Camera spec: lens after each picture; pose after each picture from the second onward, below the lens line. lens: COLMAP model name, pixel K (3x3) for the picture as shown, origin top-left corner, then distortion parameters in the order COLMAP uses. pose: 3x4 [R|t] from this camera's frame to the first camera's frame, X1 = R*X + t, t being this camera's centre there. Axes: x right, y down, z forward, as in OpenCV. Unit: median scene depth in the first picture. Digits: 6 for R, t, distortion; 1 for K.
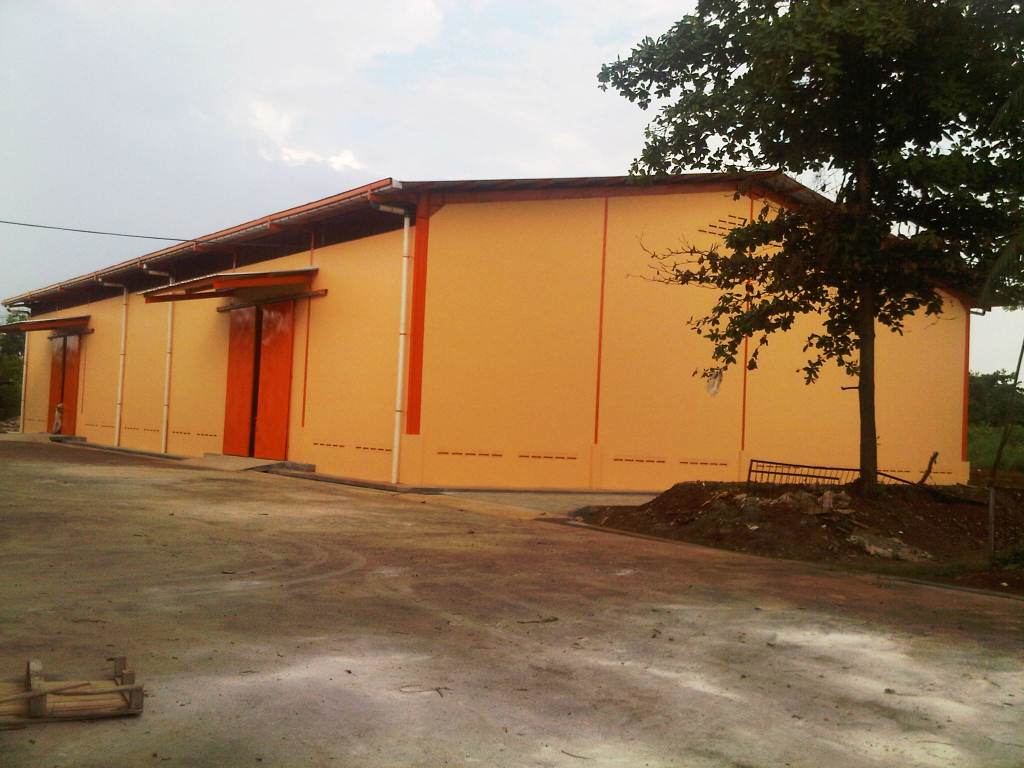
lens RADIAL K [[914.1, 0, 550.6], [0, 914.1, 423.6], [0, 0, 1]] dist [-0.018256, -0.000359]
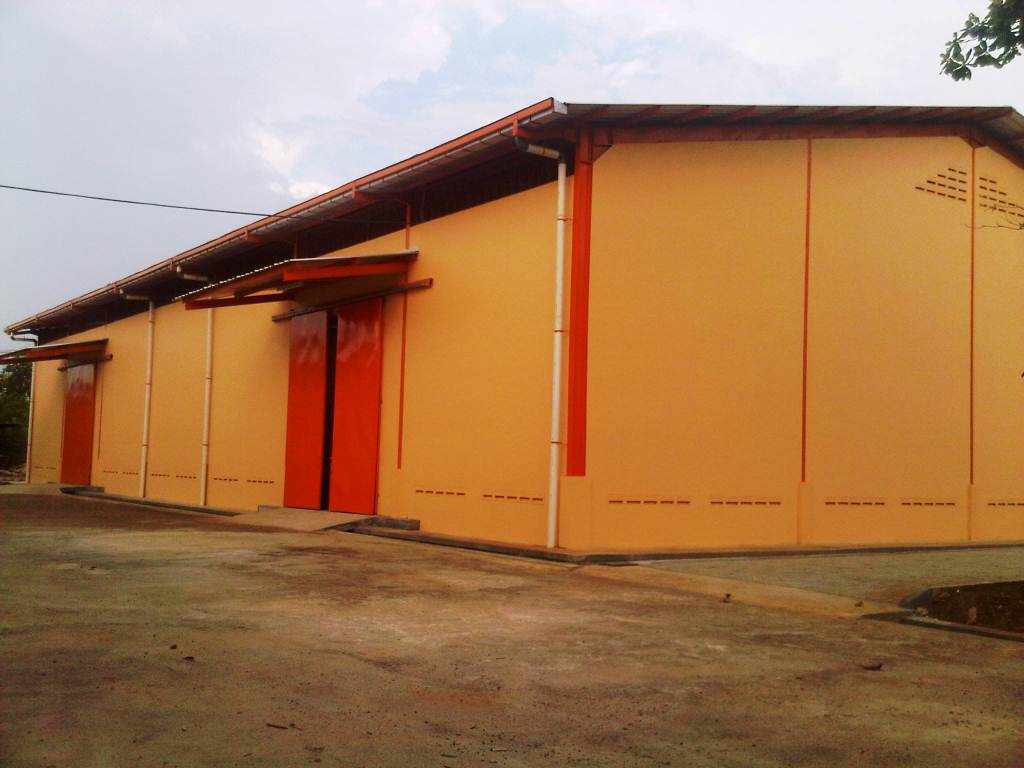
lens RADIAL K [[1011.2, 0, 524.8], [0, 1011.2, 409.3], [0, 0, 1]] dist [-0.001975, 0.000000]
pose [[0.997110, -0.029351, -0.070071, -0.113305], [0.026009, 0.998502, -0.048132, -0.002137], [0.071379, 0.046170, 0.996380, 0.197018]]
